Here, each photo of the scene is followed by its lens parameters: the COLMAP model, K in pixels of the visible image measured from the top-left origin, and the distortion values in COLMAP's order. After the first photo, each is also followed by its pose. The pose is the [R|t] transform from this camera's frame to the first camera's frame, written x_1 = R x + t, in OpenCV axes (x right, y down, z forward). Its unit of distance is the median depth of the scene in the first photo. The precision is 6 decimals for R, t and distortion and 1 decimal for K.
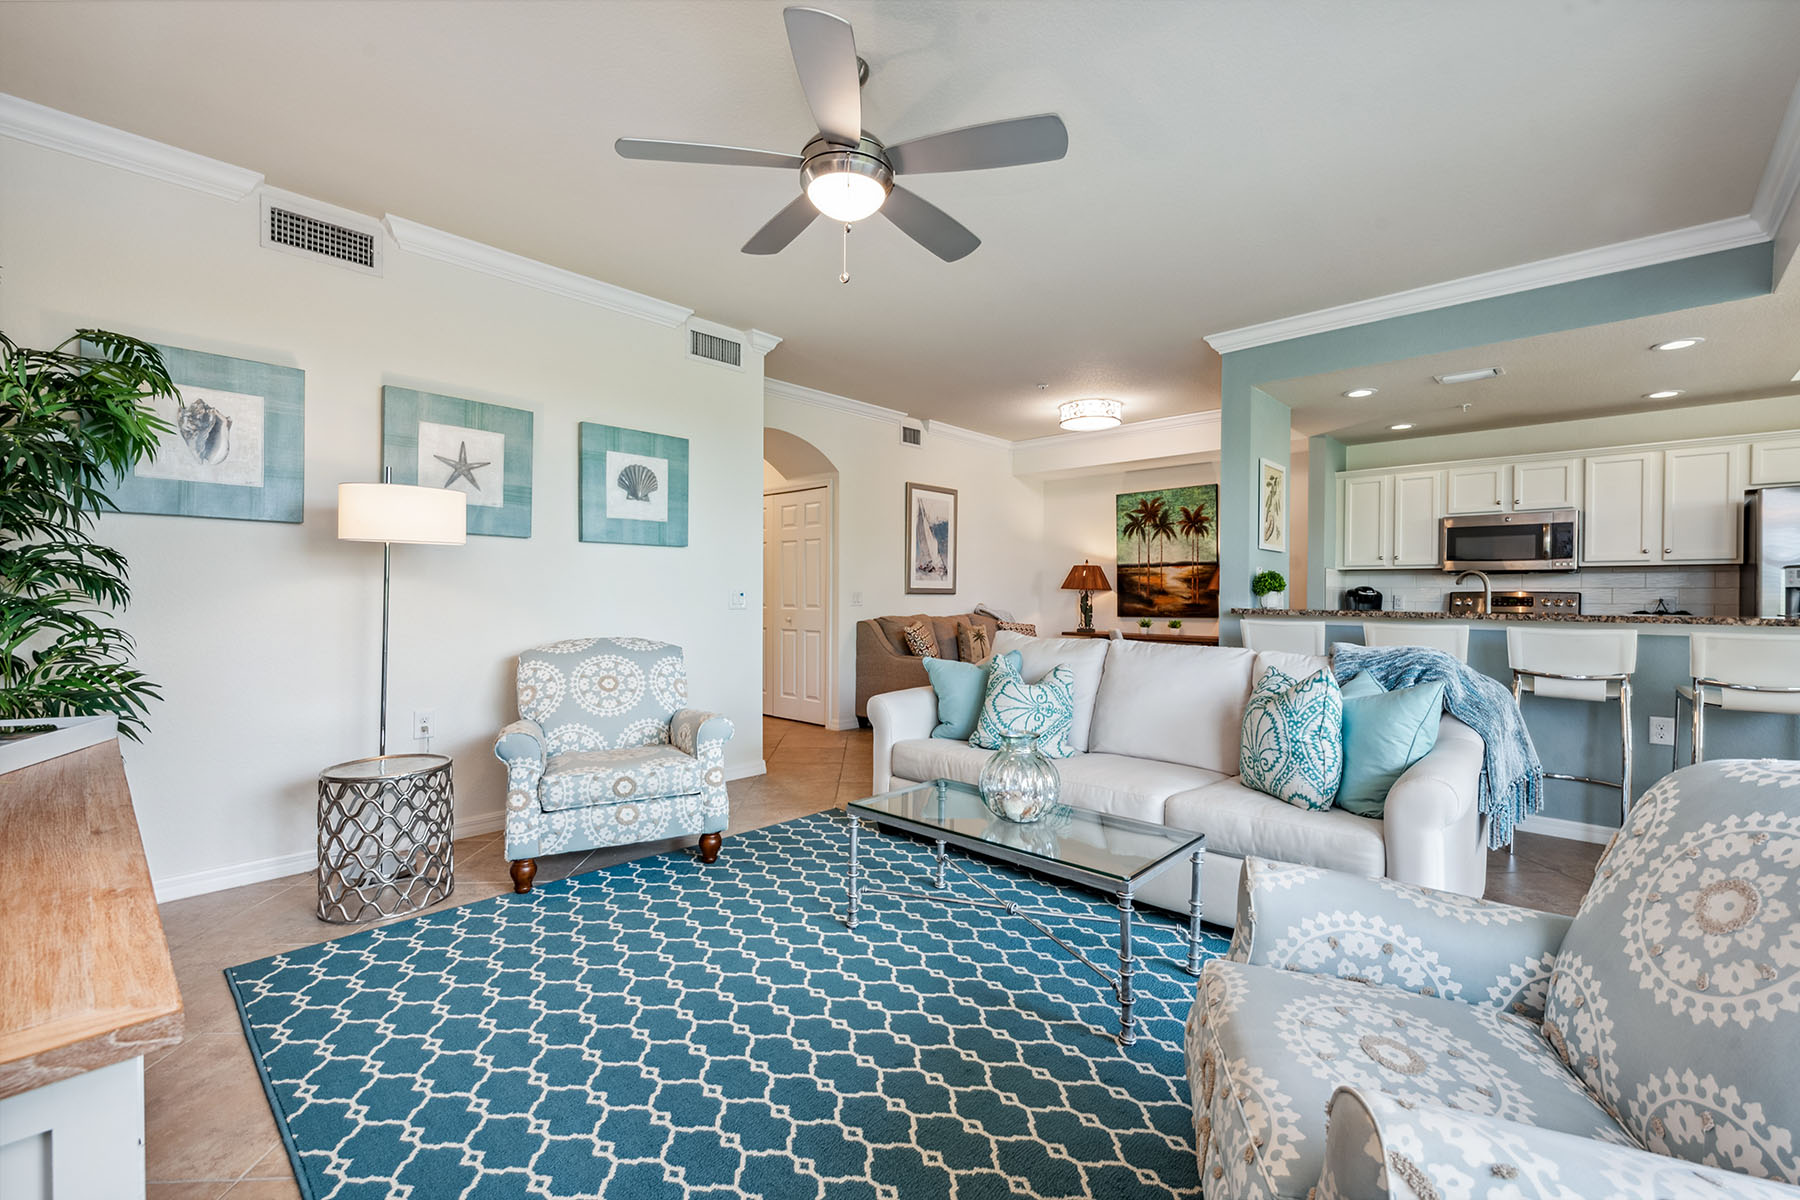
lens RADIAL K [[759.7, 0, 900.0], [0, 759.7, 600.0], [0, 0, 1]] dist [0.001874, 0.000168]
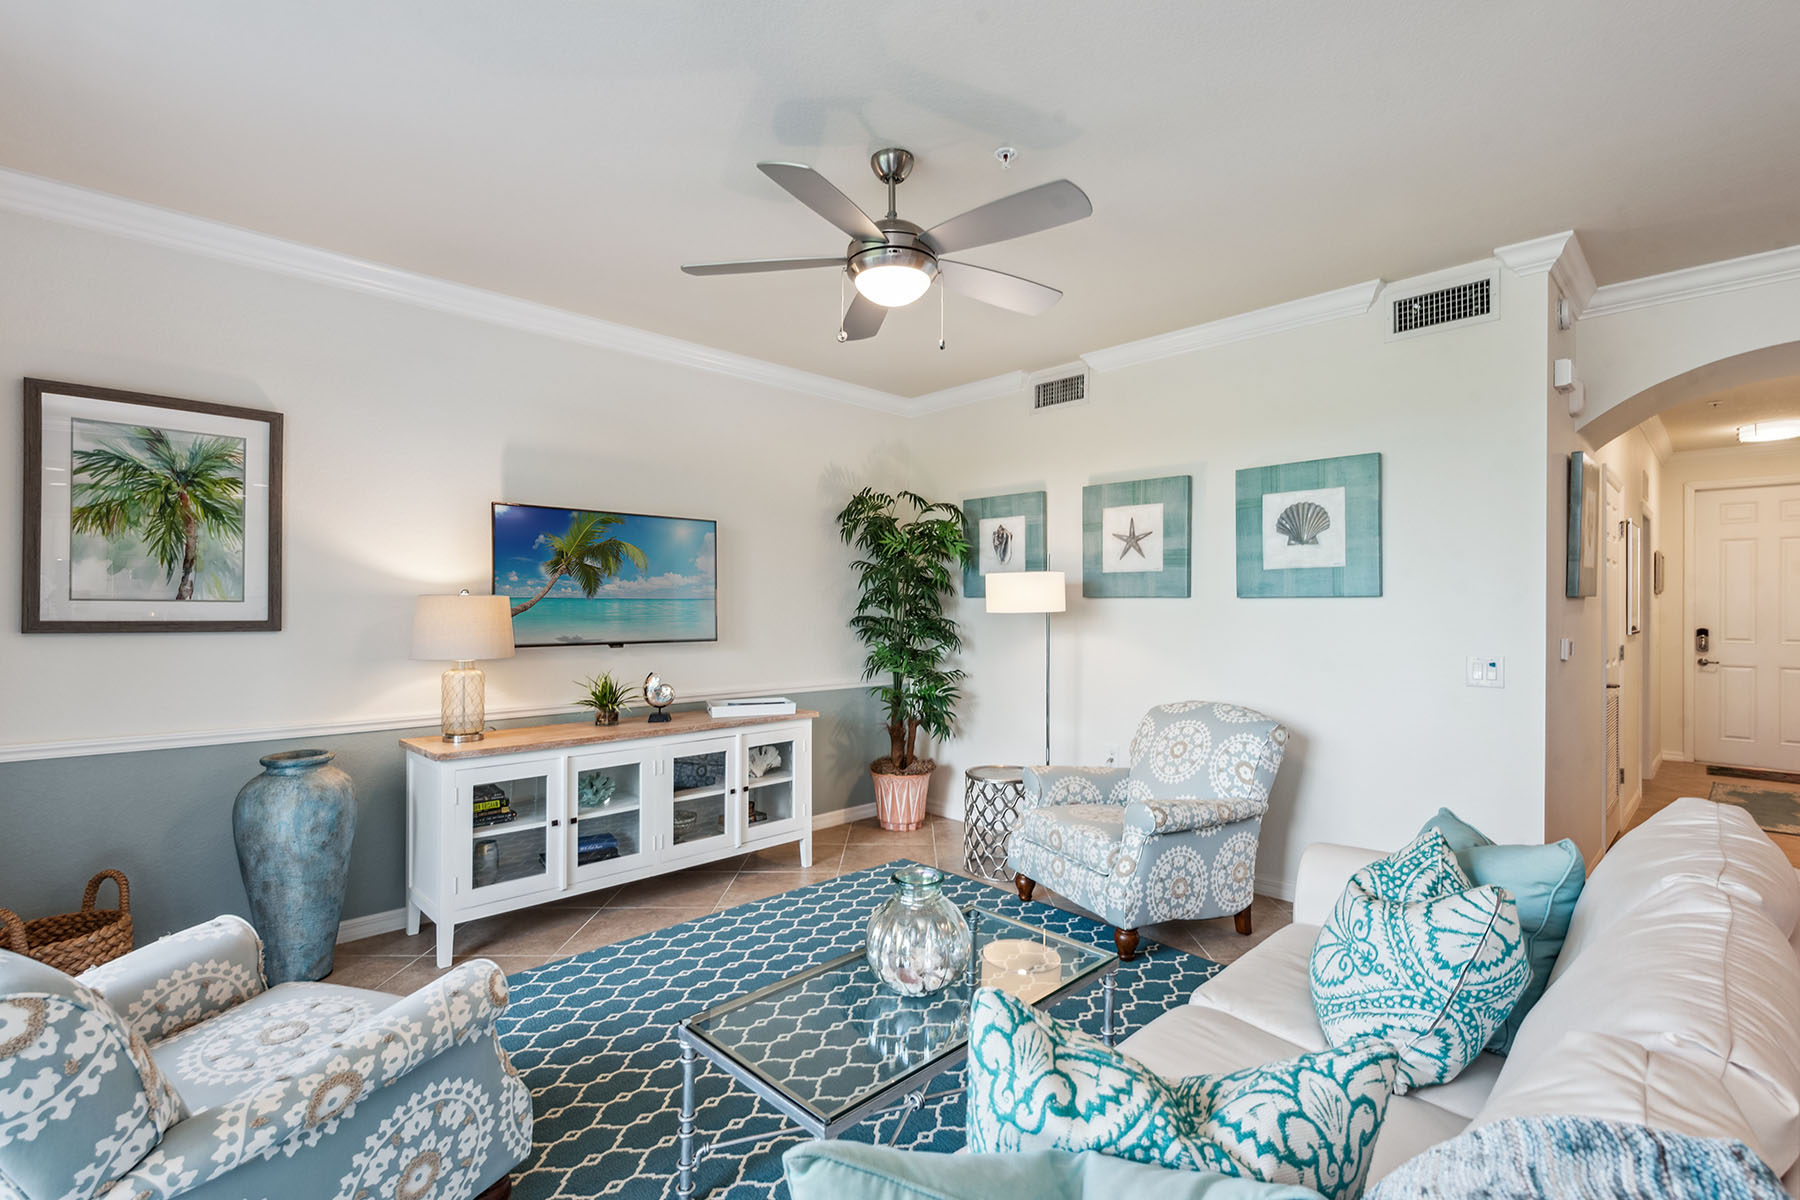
lens RADIAL K [[834.6, 0, 903.0], [0, 834.6, 614.5], [0, 0, 1]] dist [0.024216, 0.000052]
pose [[-0.047786, 0.002242, -0.998855, 0.671273], [-0.010566, 0.999940, 0.002750, -0.058925], [0.998802, 0.010686, -0.047760, 0.679113]]
